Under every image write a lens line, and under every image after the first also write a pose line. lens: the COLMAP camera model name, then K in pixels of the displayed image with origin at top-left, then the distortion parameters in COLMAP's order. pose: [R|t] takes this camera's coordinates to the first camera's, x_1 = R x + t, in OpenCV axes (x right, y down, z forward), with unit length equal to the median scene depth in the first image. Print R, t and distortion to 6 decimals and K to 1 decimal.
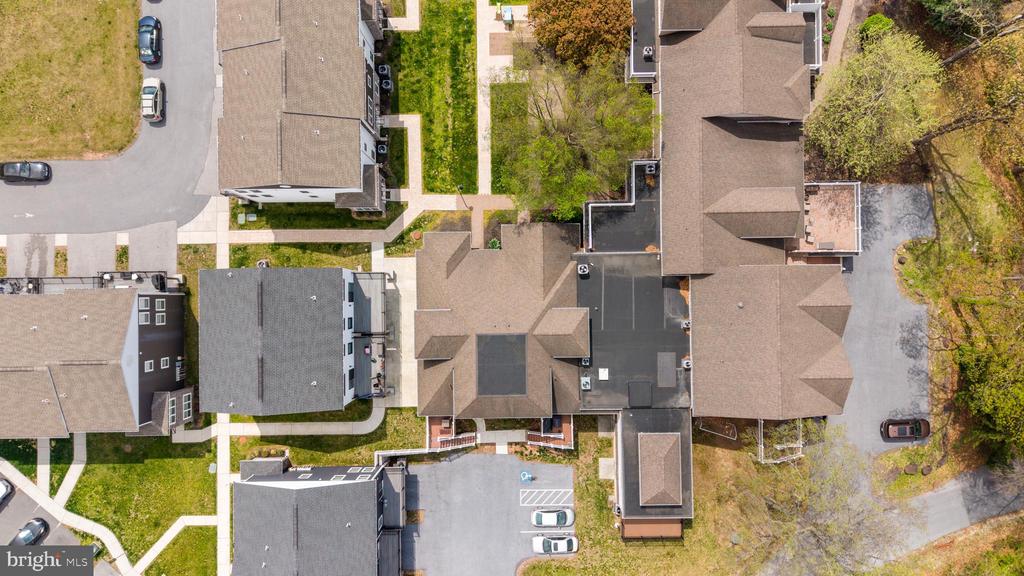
lens RADIAL K [[694.5, 0, 513.5], [0, 694.5, 285.8], [0, 0, 1]] dist [-0.001362, -0.010091]
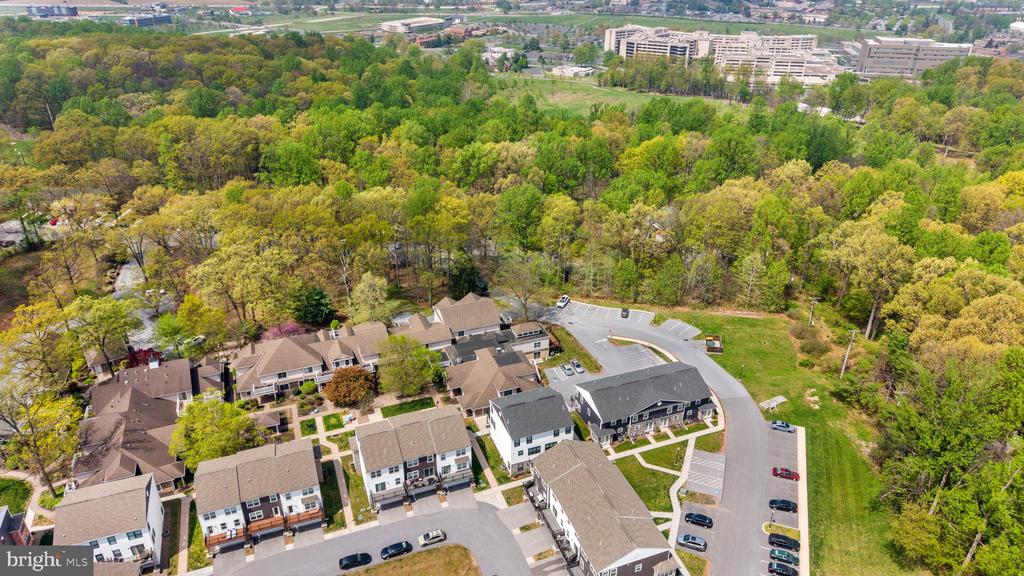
lens RADIAL K [[694.5, 0, 511.8], [0, 694.5, 287.6], [0, 0, 1]] dist [-0.001362, -0.010091]
pose [[-0.339237, -0.446261, 0.828112, -1.690621], [0.940593, -0.147570, 0.305792, -0.505644], [-0.014258, 0.882652, 0.469811, -0.309179]]
